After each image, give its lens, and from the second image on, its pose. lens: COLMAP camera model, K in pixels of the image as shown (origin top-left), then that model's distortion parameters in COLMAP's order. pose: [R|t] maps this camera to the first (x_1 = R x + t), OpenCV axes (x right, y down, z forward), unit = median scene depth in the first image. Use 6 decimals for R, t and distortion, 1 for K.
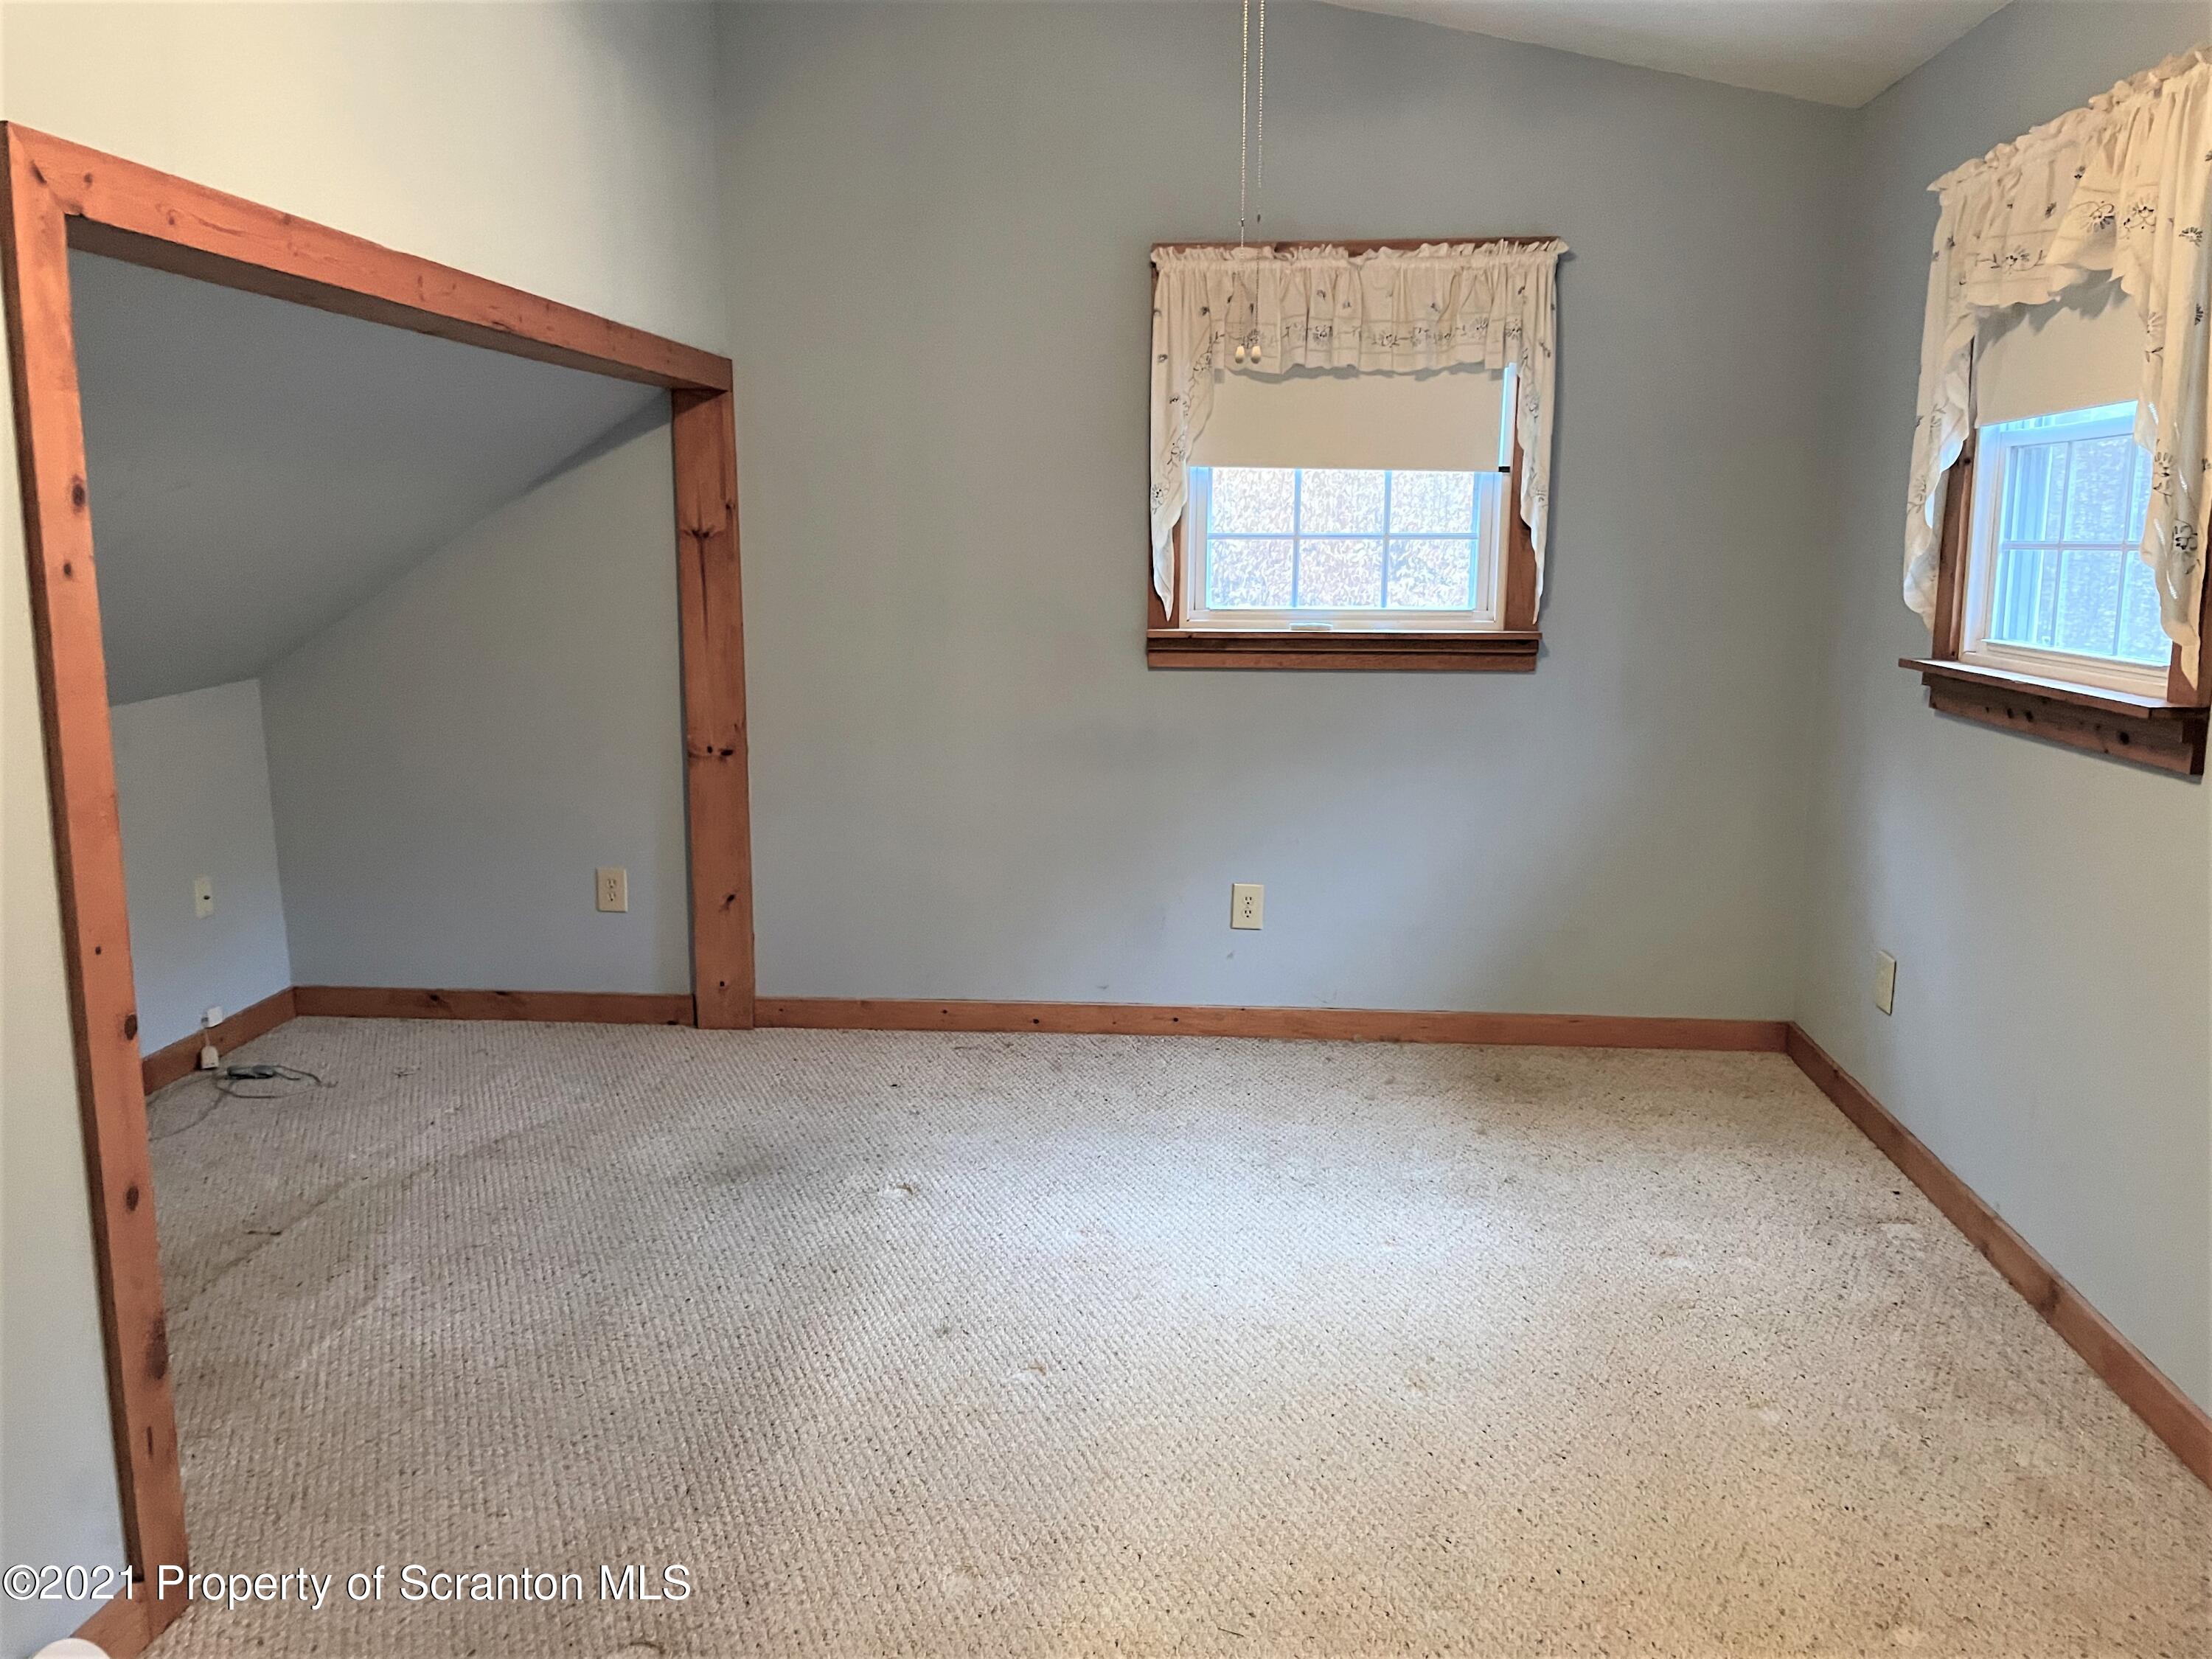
lens RADIAL K [[1669.9, 0, 1098.2], [0, 1669.9, 790.0], [0, 0, 1]] dist [0.086689, -0.112715]
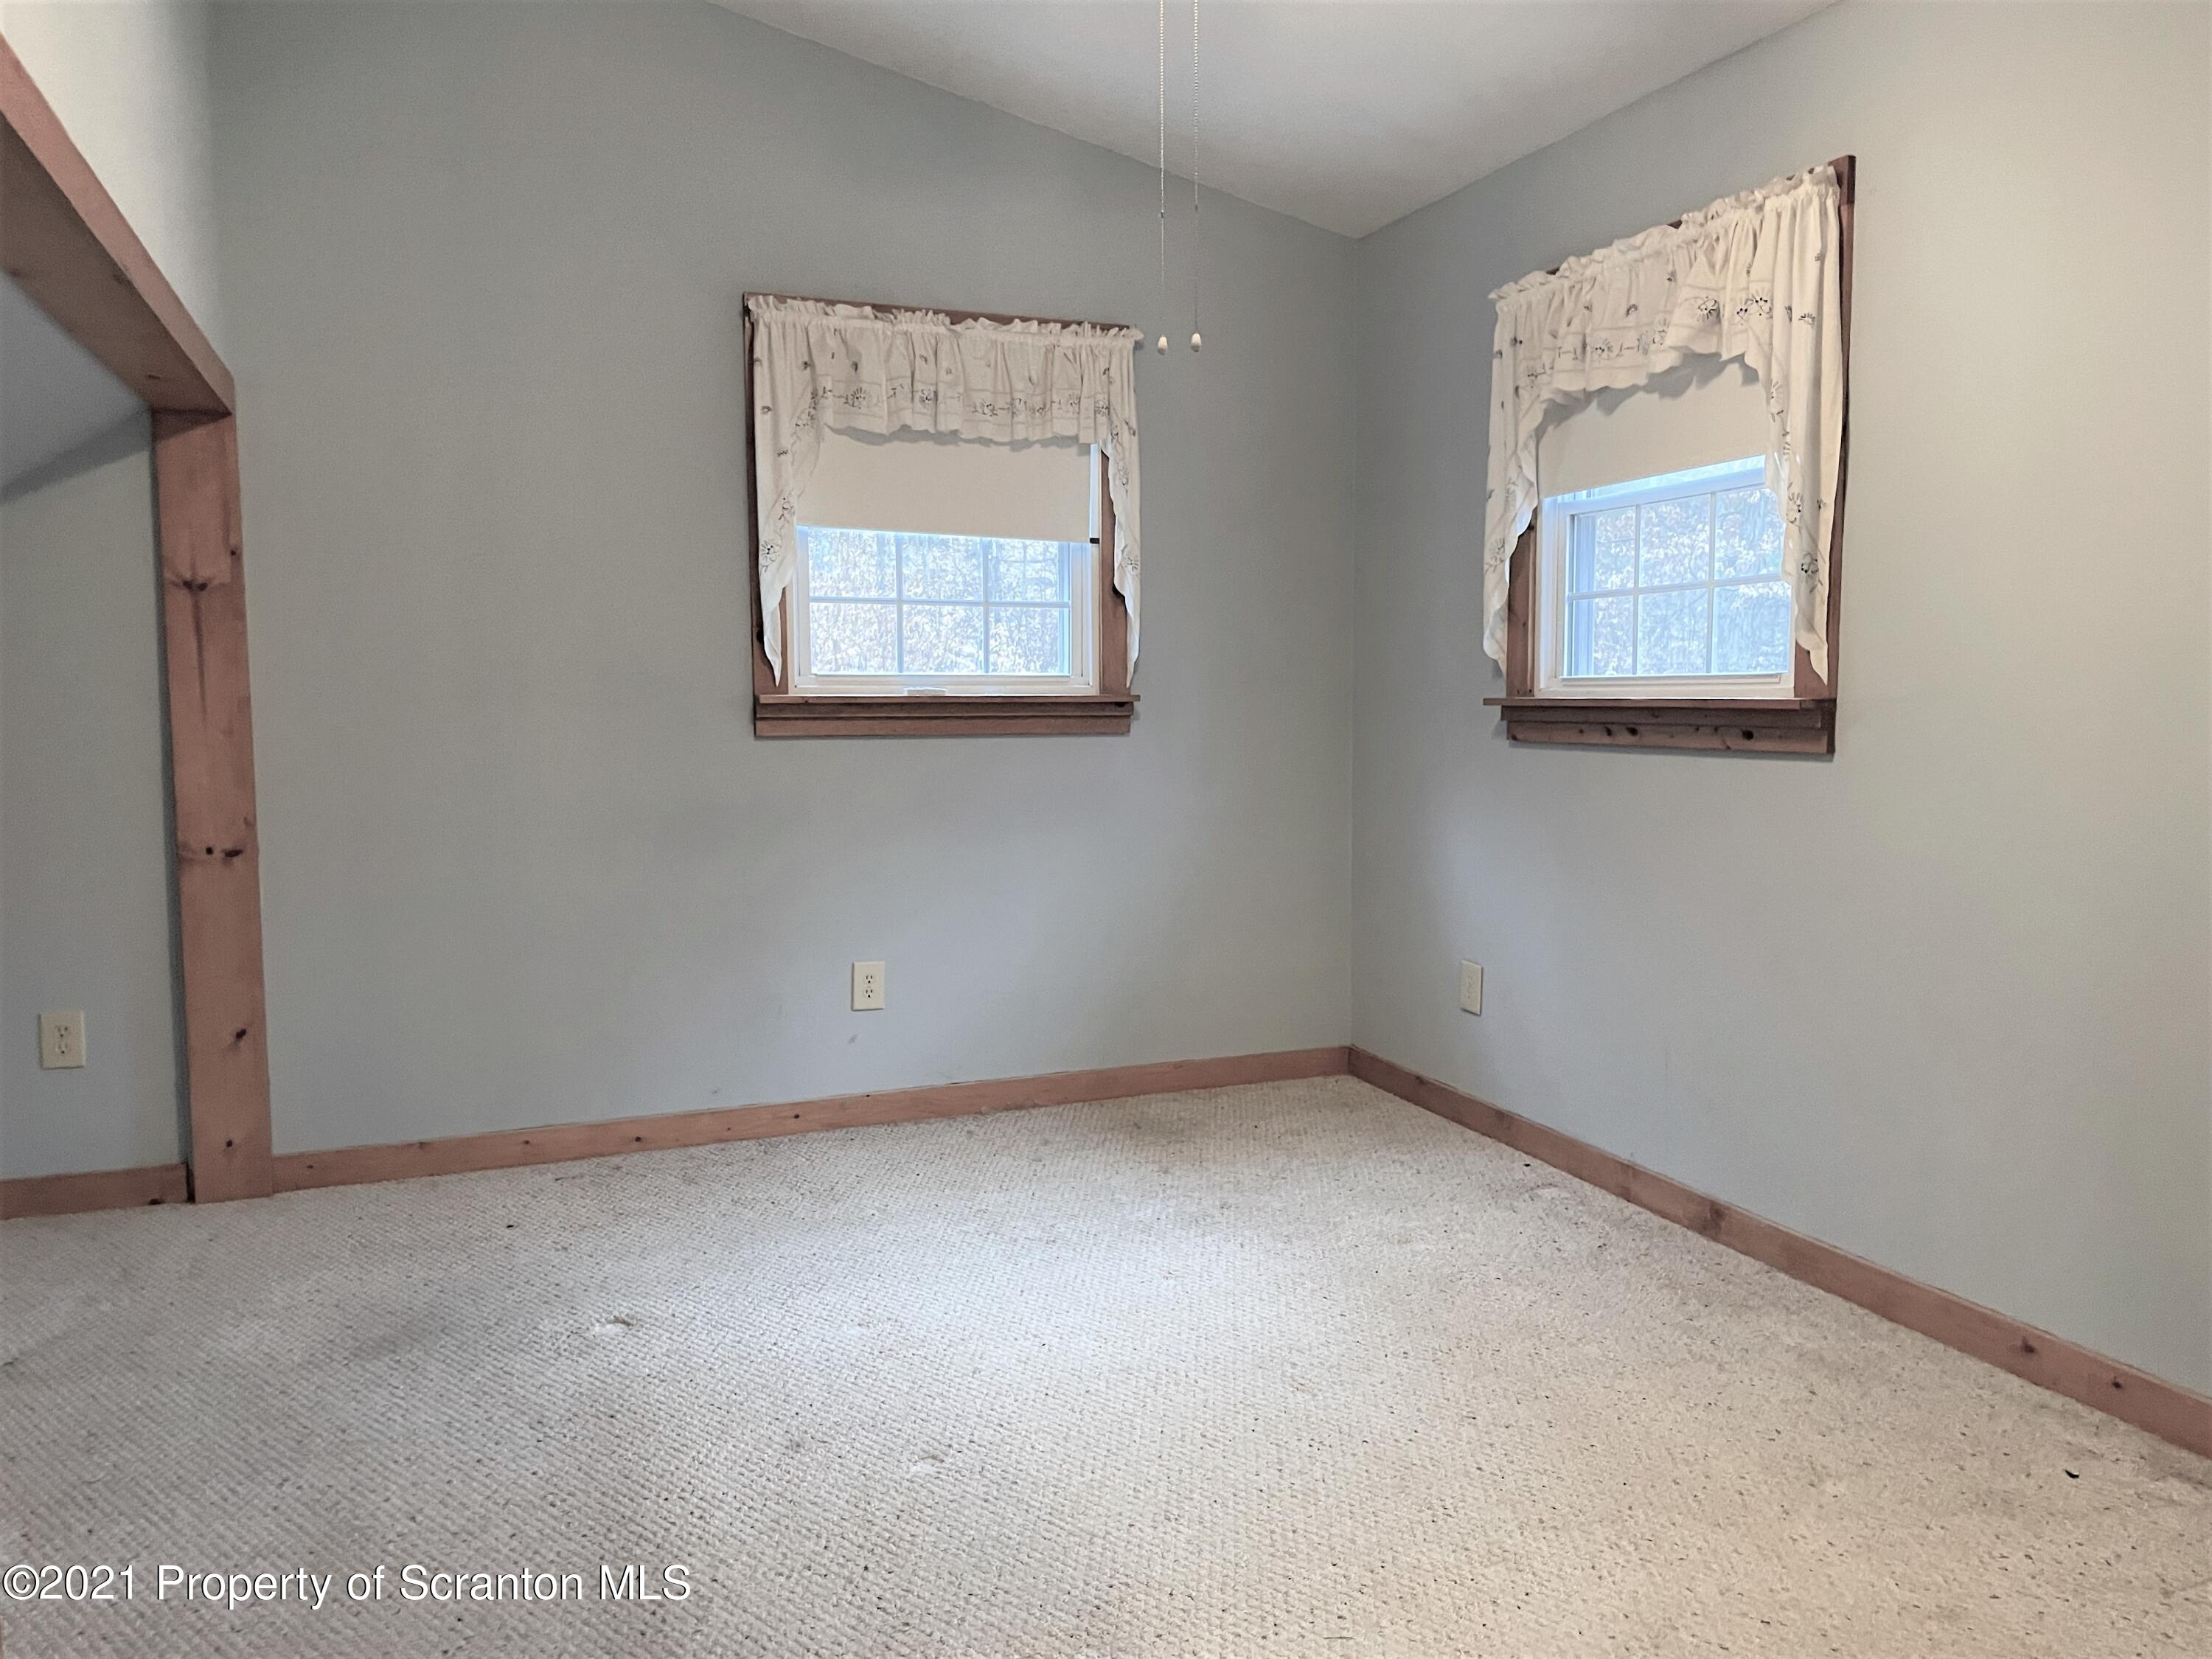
lens RADIAL K [[1669.9, 0, 1111.7], [0, 1669.9, 815.9], [0, 0, 1]] dist [0.086689, -0.112715]
pose [[0.892763, -0.040071, 0.448742, -0.228716], [0.073866, 0.995577, -0.058053, 0.042170], [-0.444431, 0.084974, 0.891774, 0.085094]]
